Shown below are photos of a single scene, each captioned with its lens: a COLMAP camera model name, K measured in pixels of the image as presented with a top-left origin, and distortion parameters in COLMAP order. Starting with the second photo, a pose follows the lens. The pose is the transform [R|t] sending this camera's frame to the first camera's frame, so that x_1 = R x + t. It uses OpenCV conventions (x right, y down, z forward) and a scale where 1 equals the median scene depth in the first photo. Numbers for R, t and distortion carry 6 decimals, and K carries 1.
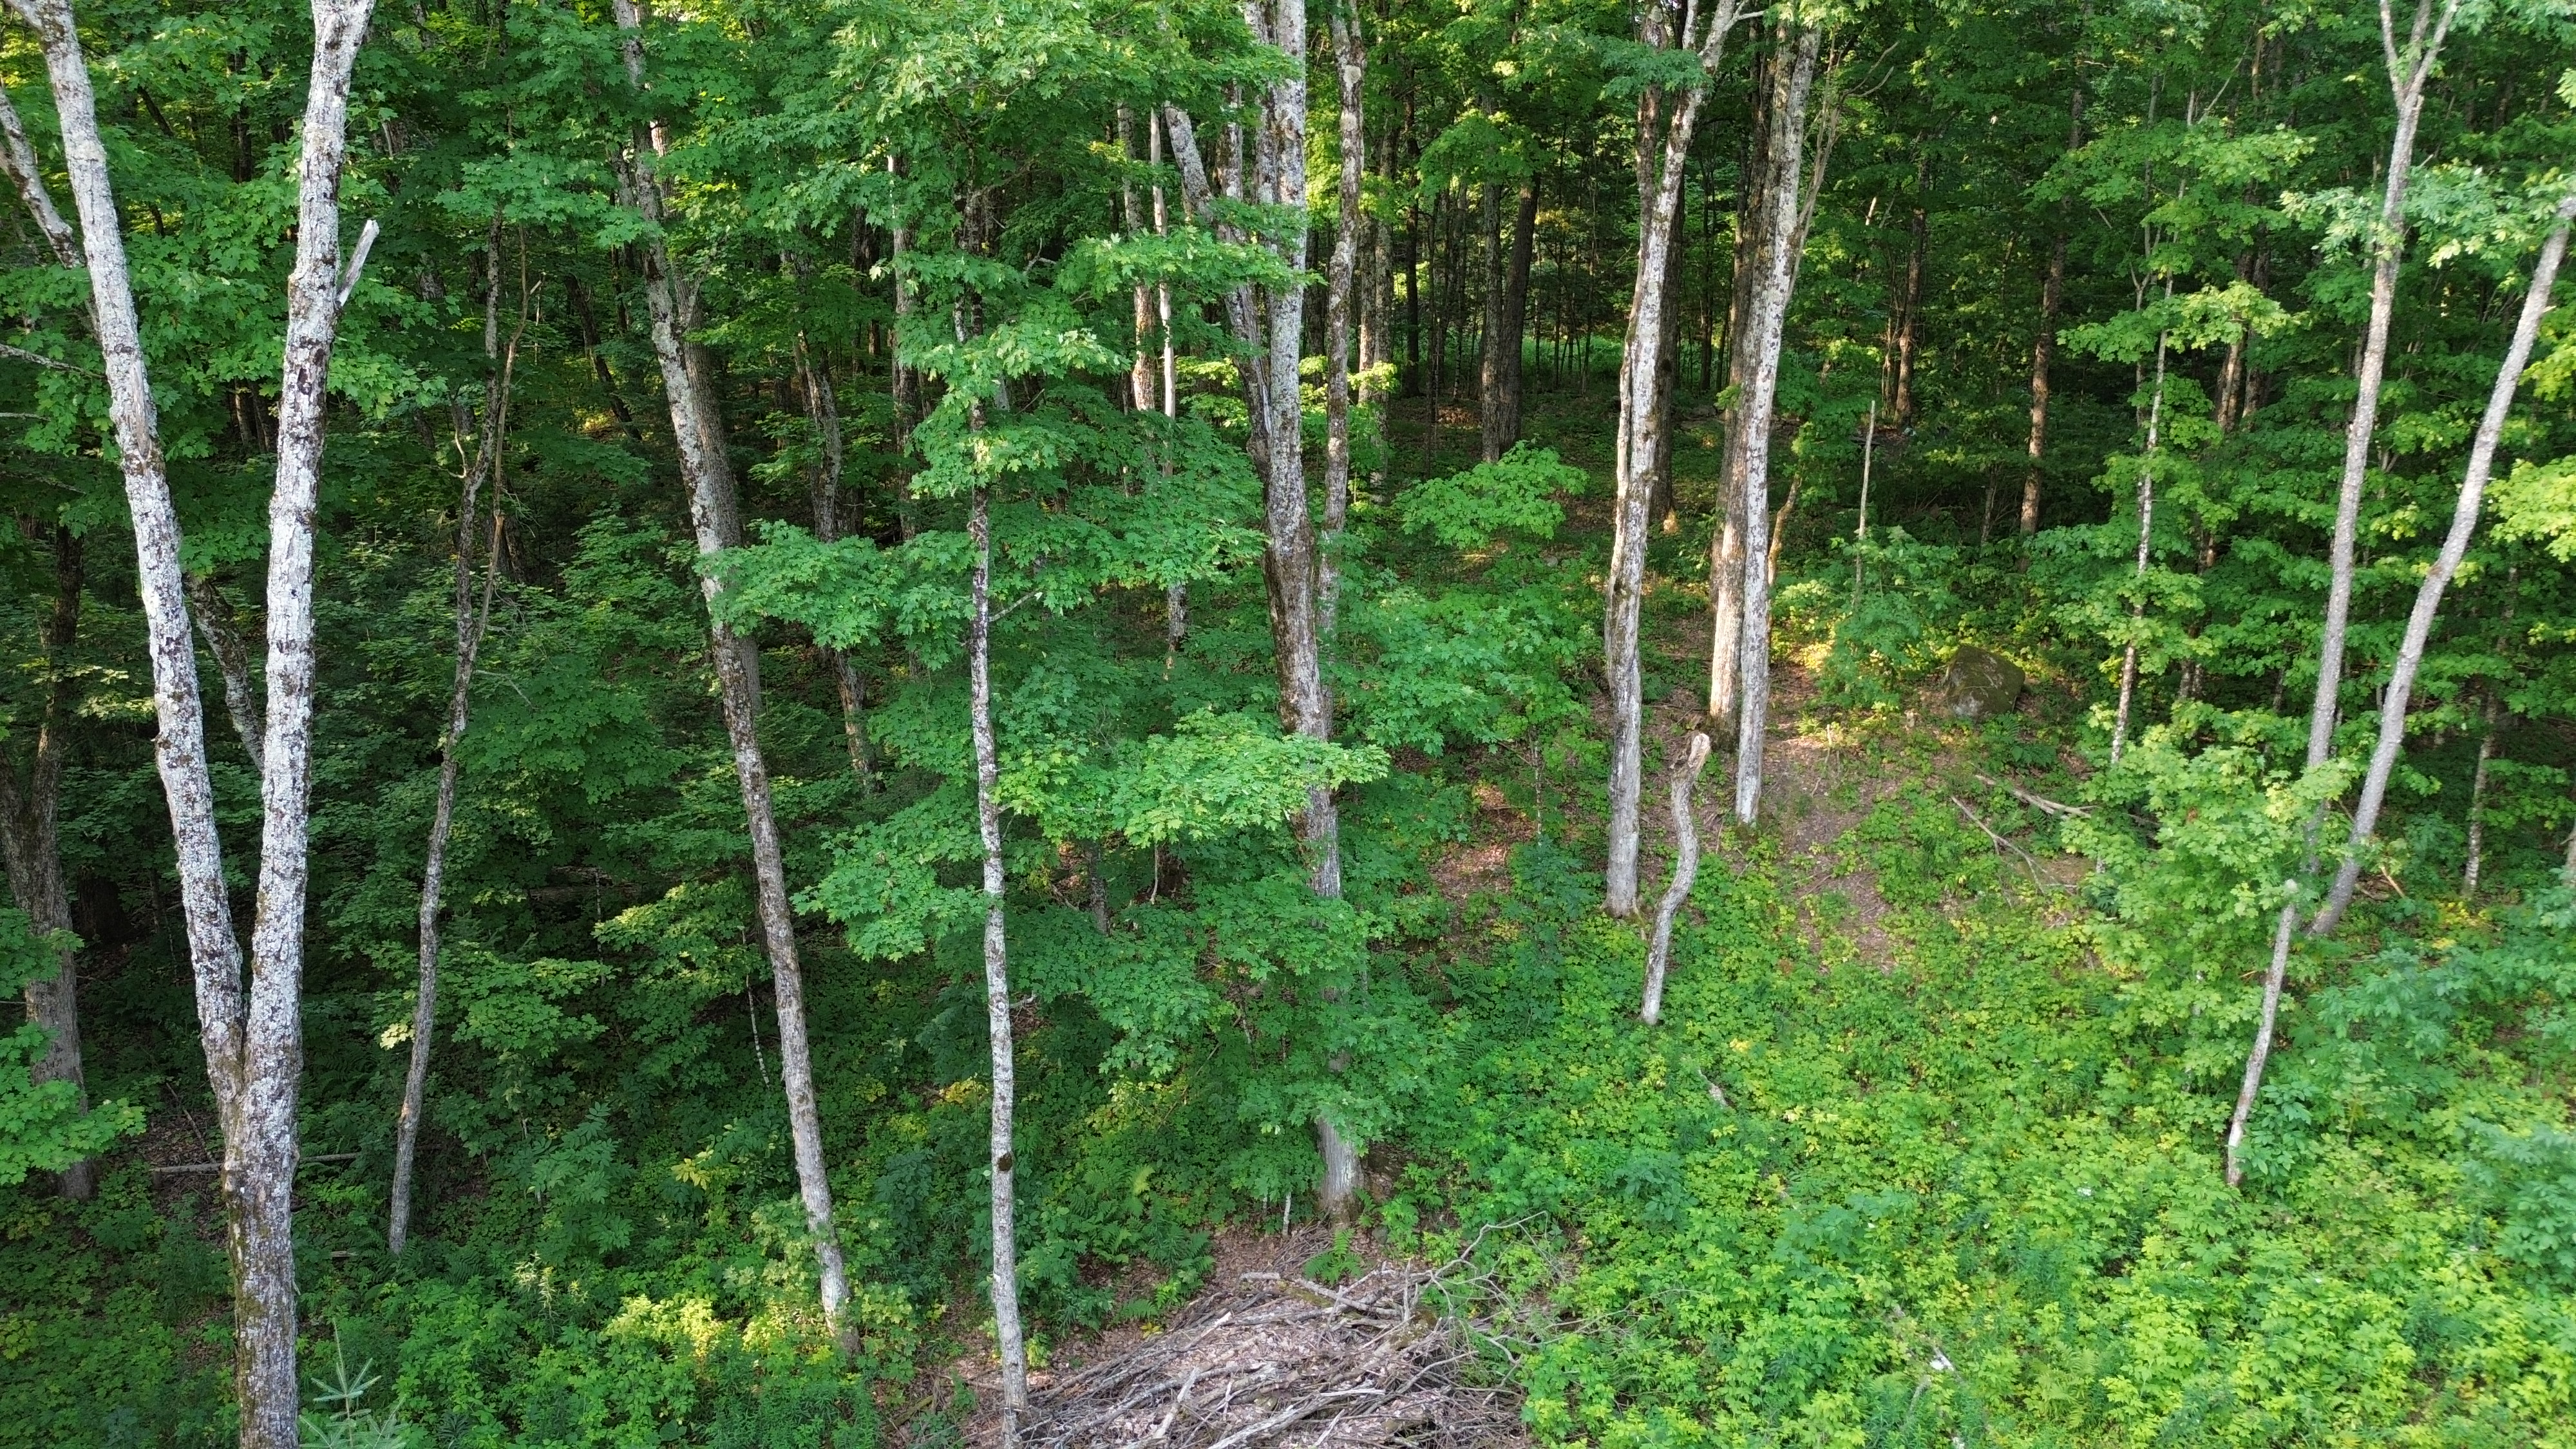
lens RADIAL K [[1834.8, 0, 1291.0], [0, 1834.8, 730.9], [0, 0, 1]] dist [0.118313, -0.122802]
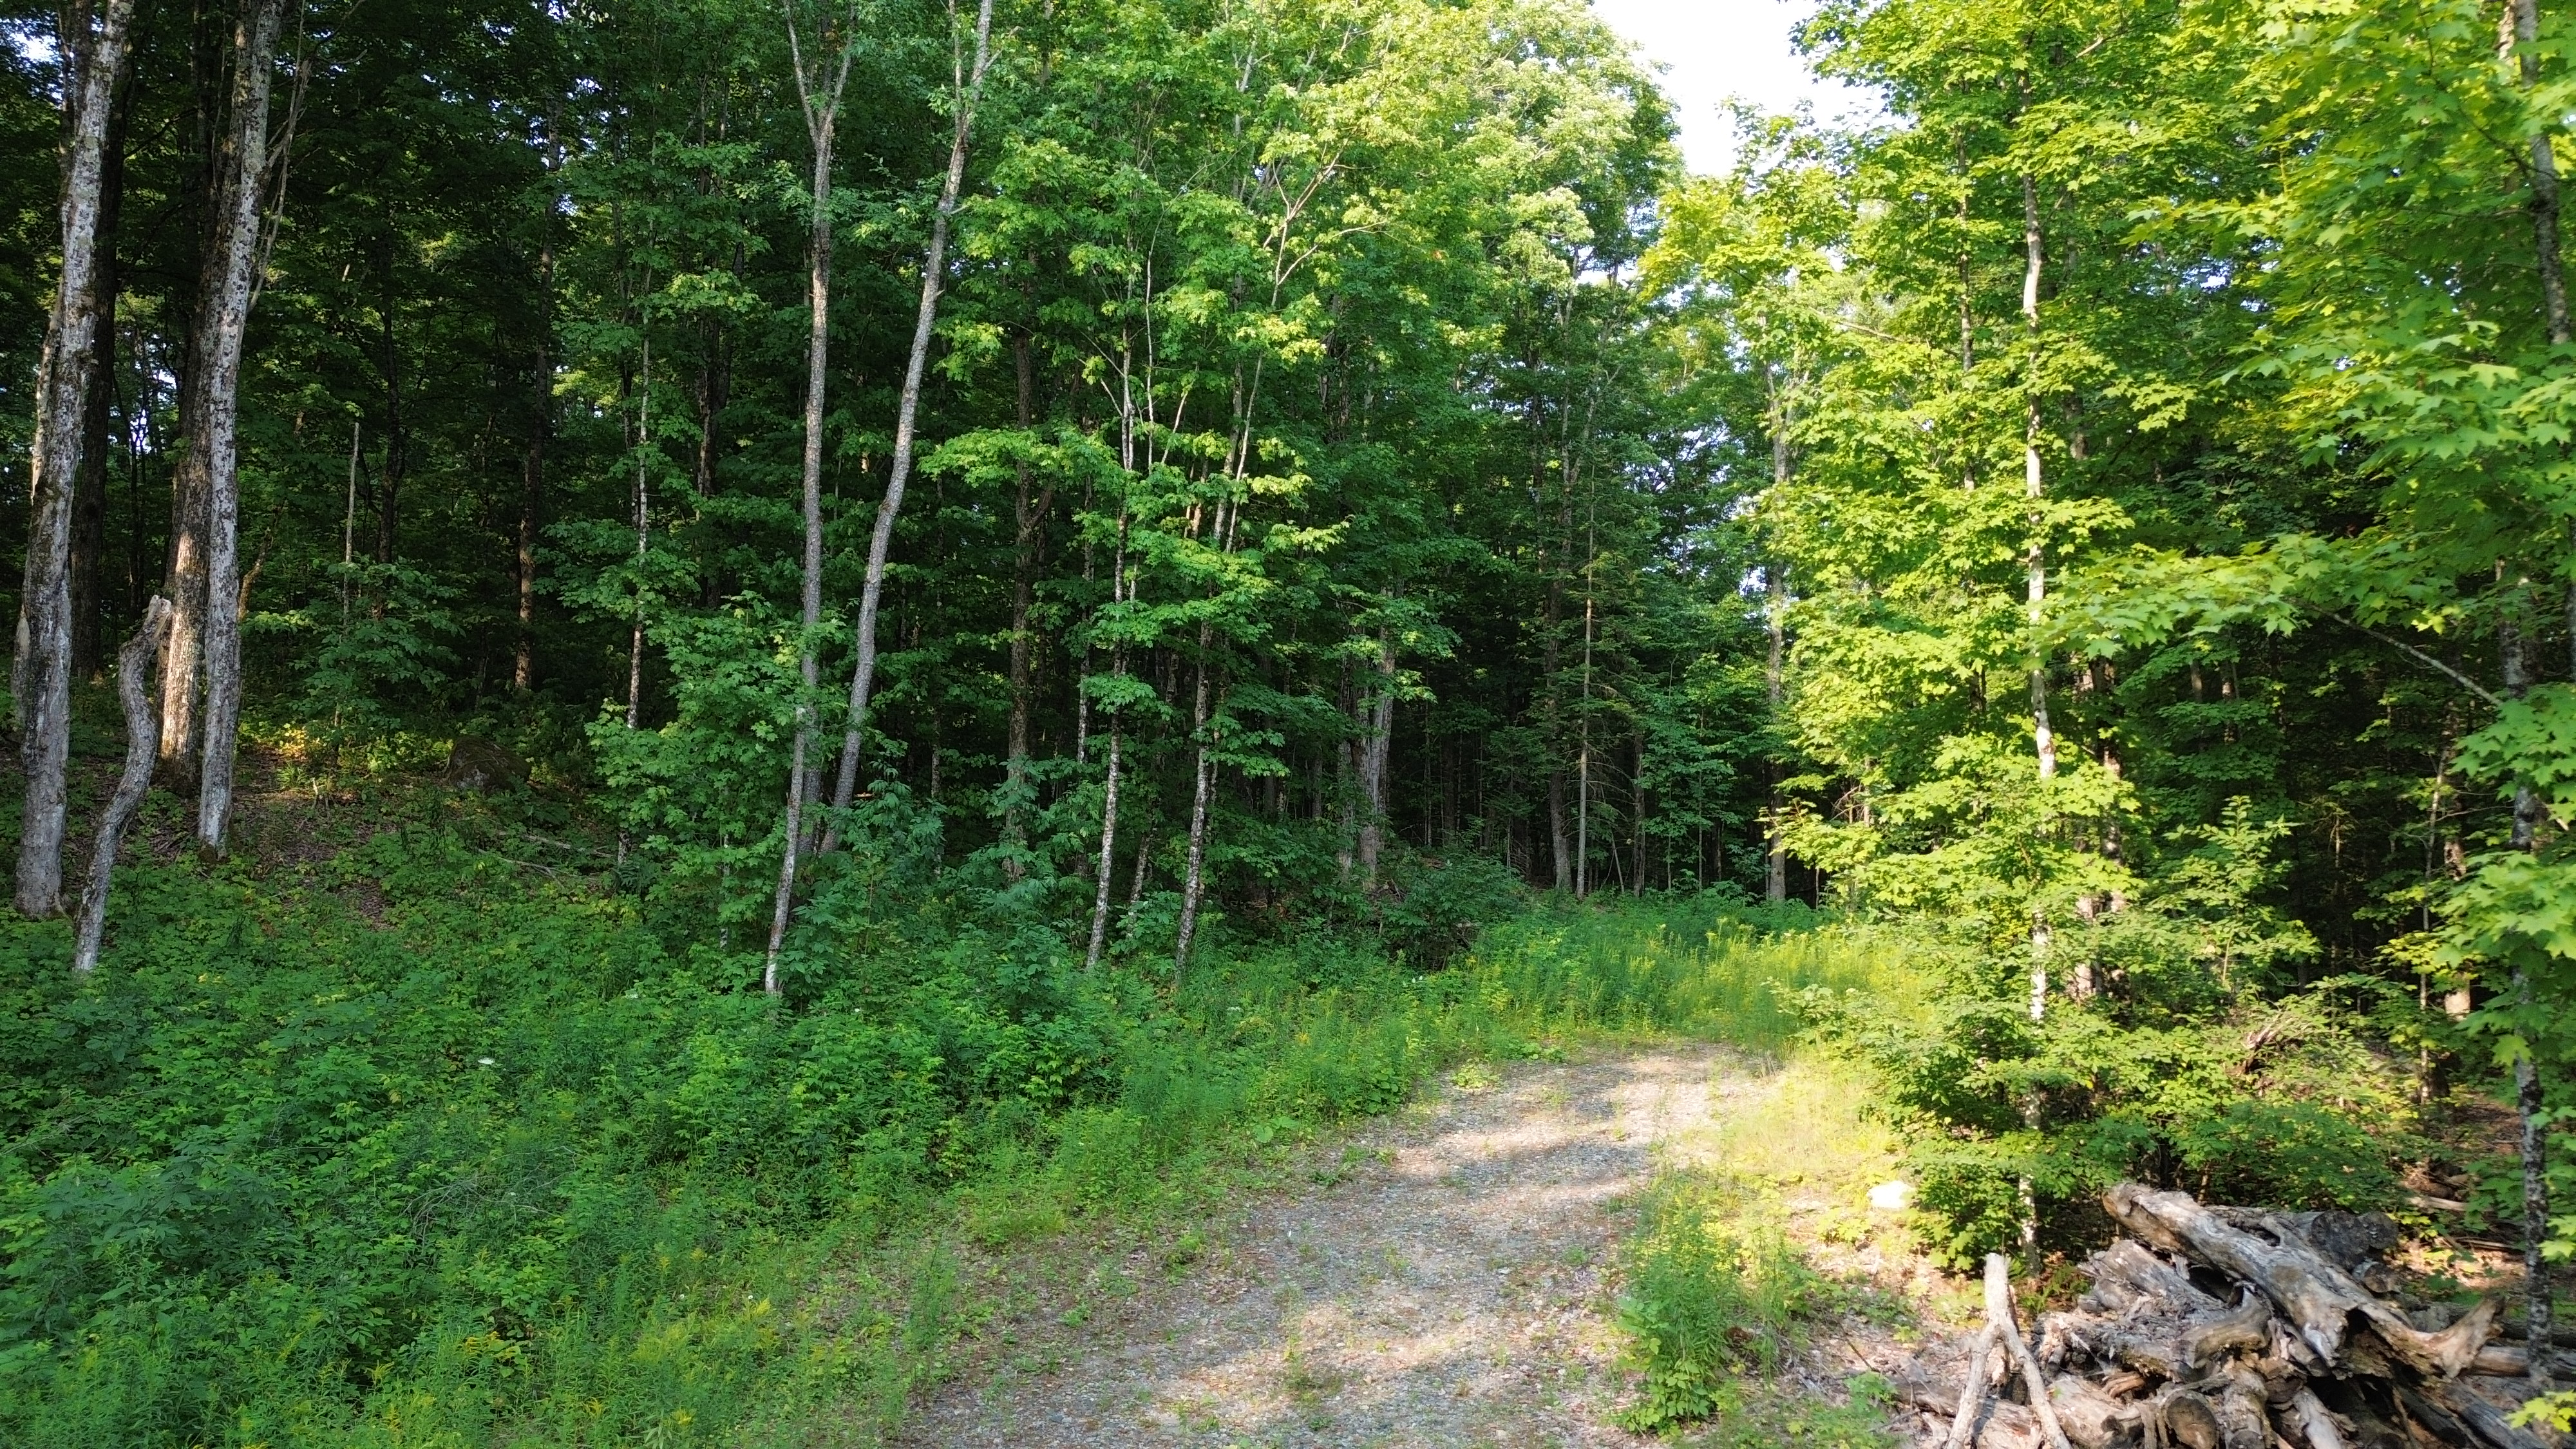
lens RADIAL K [[1834.8, 0, 1291.0], [0, 1834.8, 730.9], [0, 0, 1]] dist [0.118313, -0.122802]
pose [[0.716623, 0.066944, 0.694241, -0.000960], [0.153174, 0.955976, -0.250295, 0.323127], [-0.680433, 0.285707, 0.674820, 0.078459]]
